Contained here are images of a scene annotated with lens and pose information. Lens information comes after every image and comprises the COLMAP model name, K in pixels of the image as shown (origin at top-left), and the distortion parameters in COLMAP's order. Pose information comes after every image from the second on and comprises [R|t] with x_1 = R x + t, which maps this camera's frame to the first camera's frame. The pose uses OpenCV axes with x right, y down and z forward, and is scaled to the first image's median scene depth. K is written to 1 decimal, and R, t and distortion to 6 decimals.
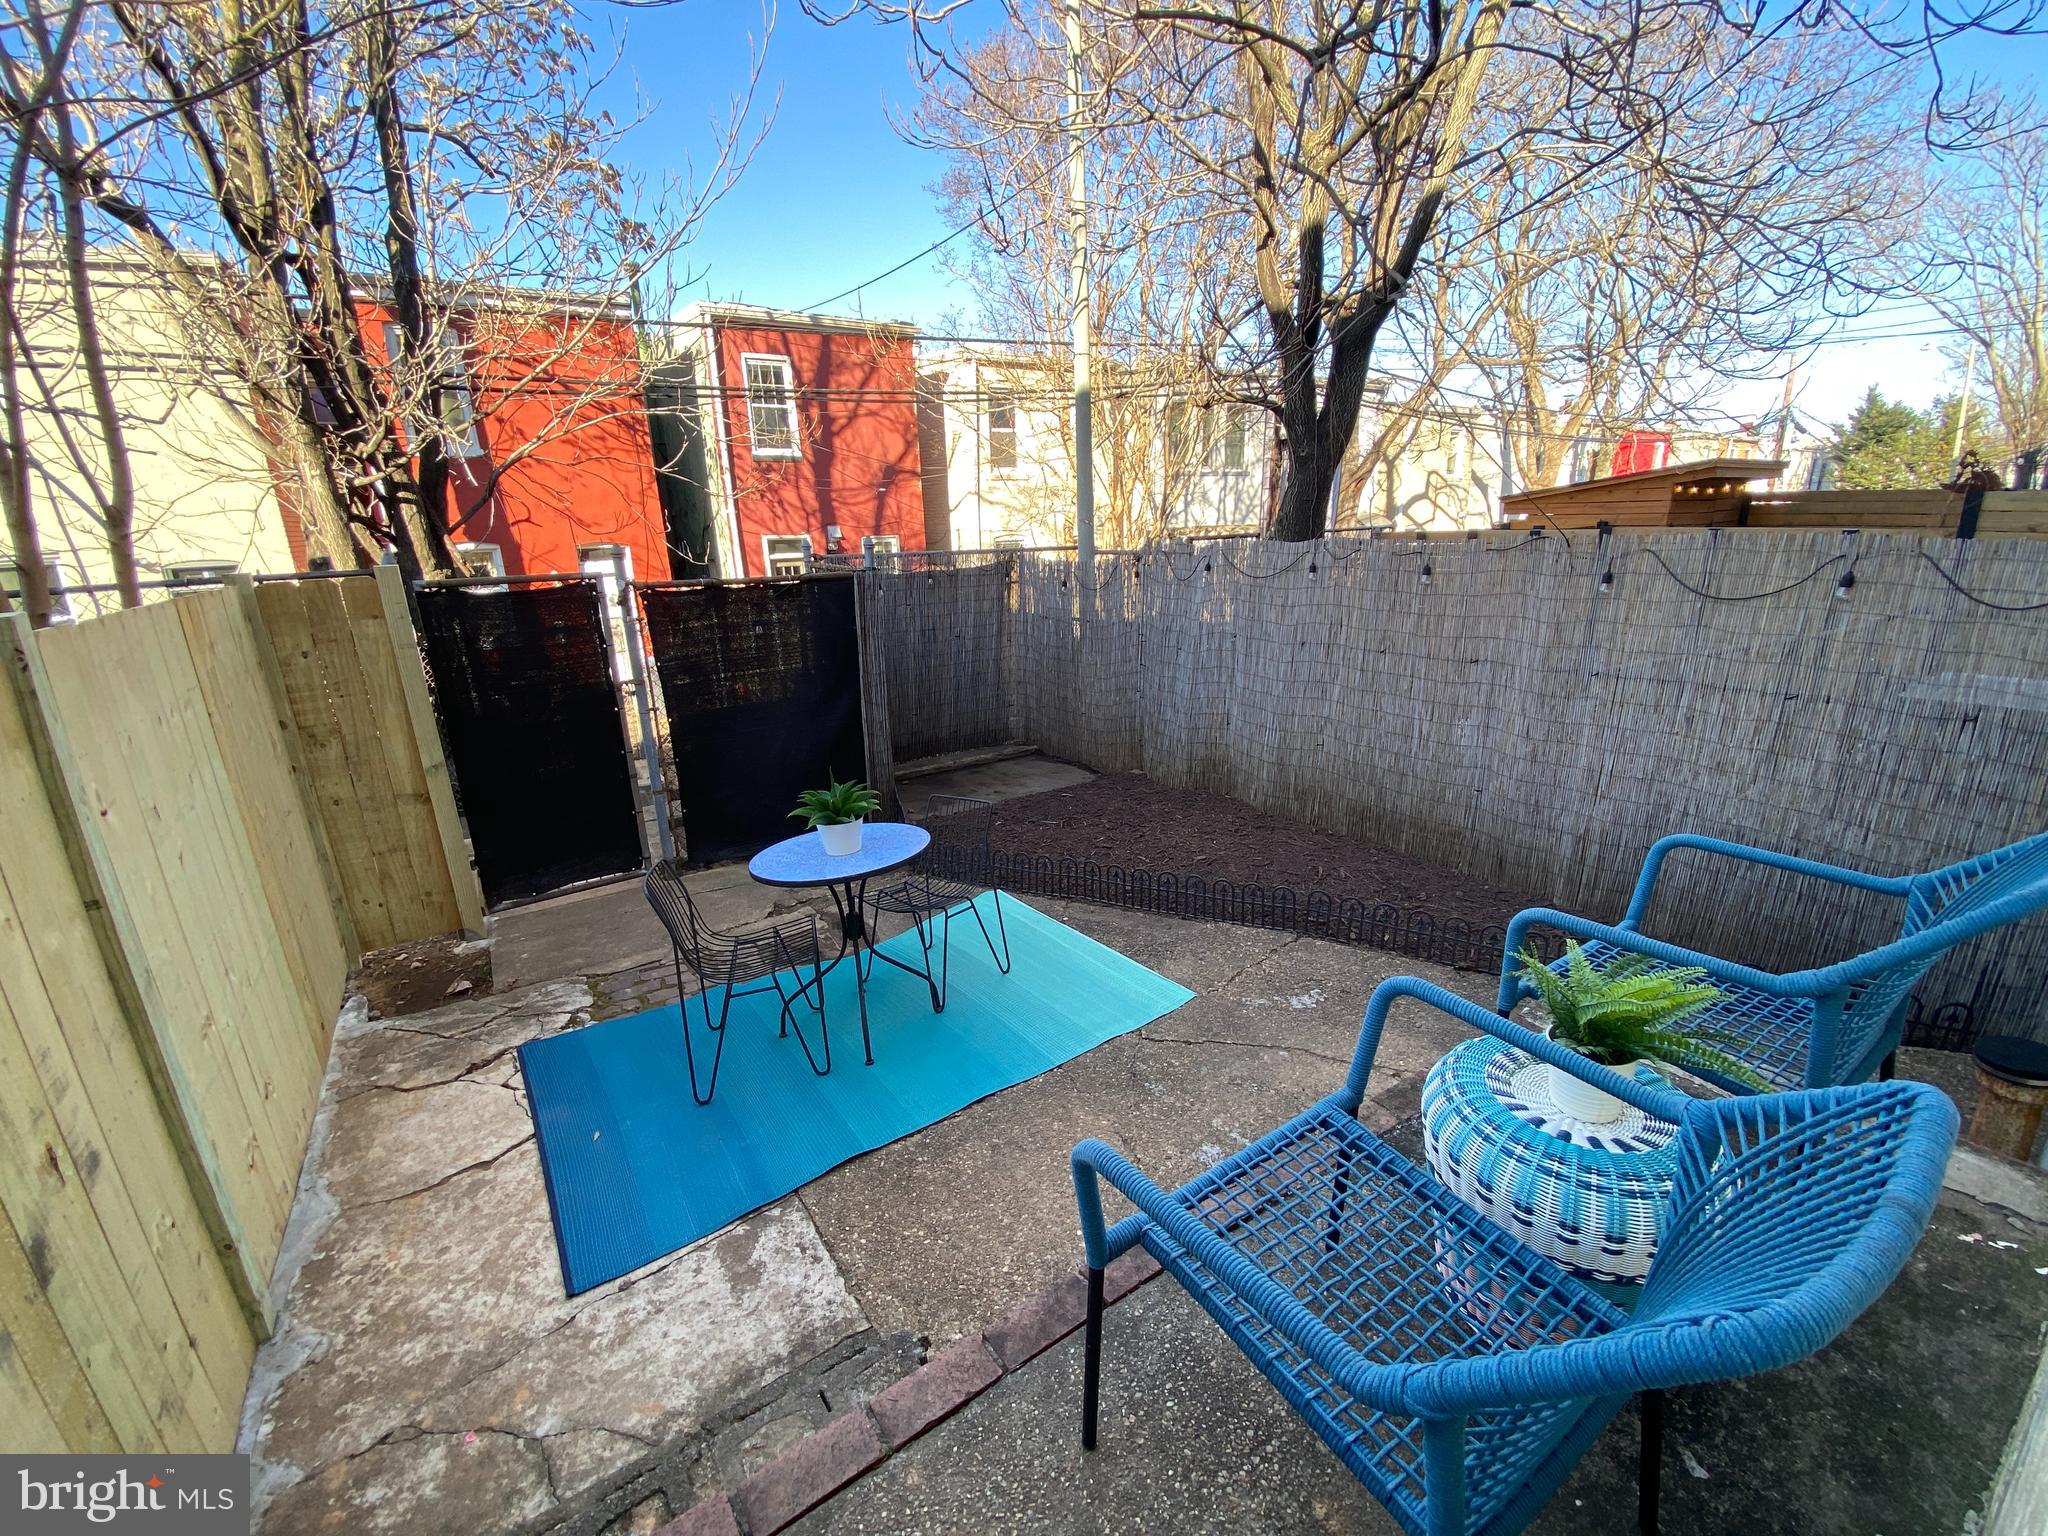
lens RADIAL K [[829.1, 0, 1024.0], [0, 829.1, 768.0], [0, 0, 1]] dist [-0.001513, -0.016211]
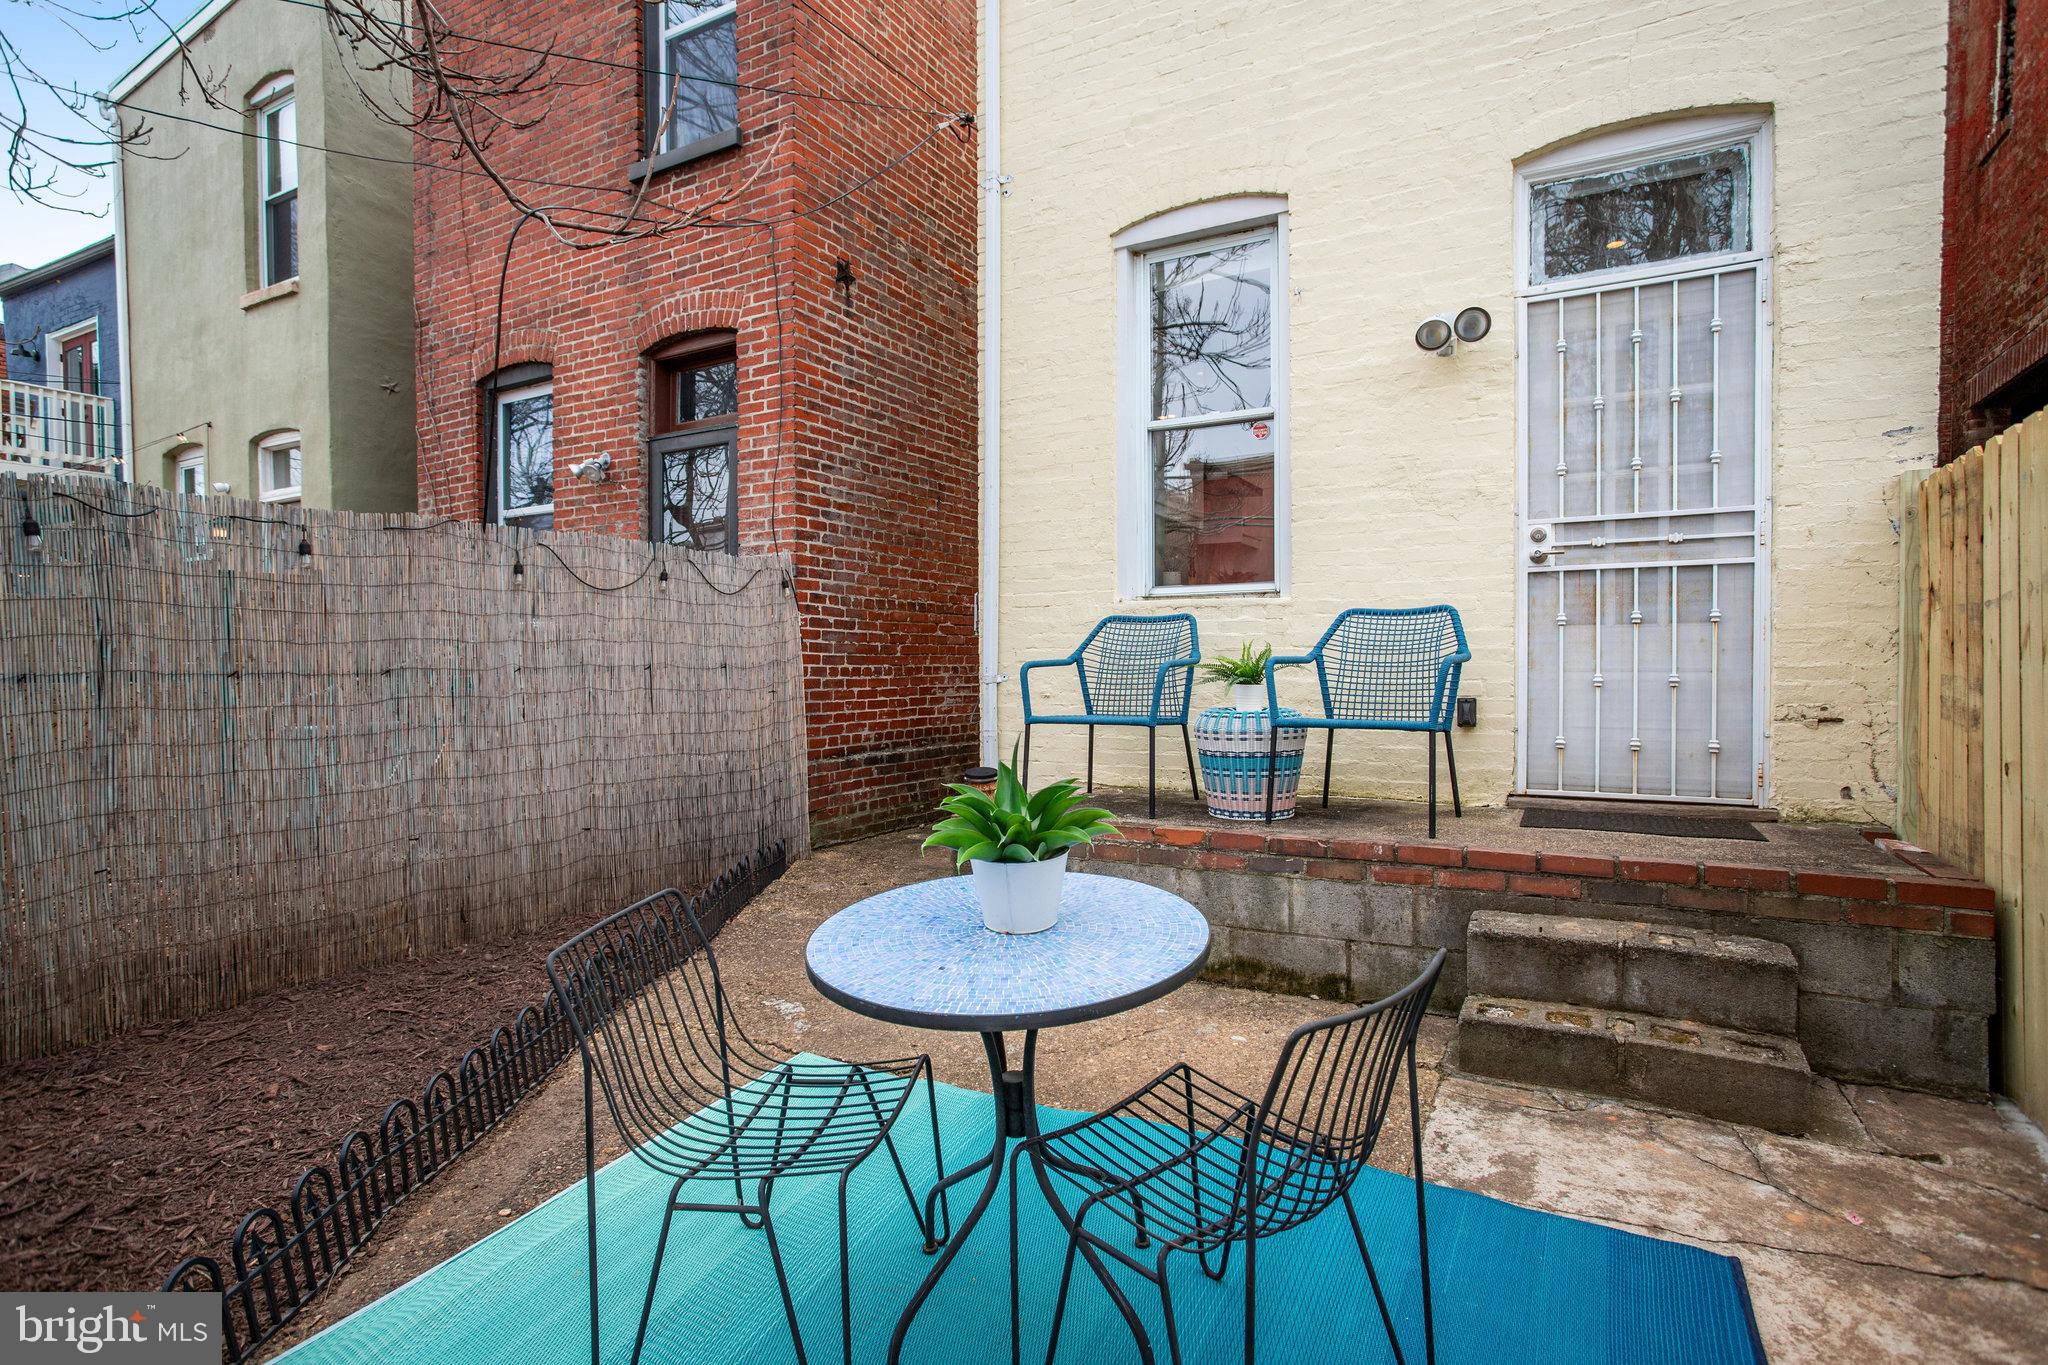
lens RADIAL K [[1037.8, 0, 1024.0], [0, 1037.8, 682.5], [0, 0, 1]] dist [-0.052138, 0.026185]
pose [[-0.459144, 0.021617, 0.888099, -1.026437], [0.272386, 0.954977, 0.117577, -0.129236], [-0.845572, 0.295891, -0.444360, 1.703275]]
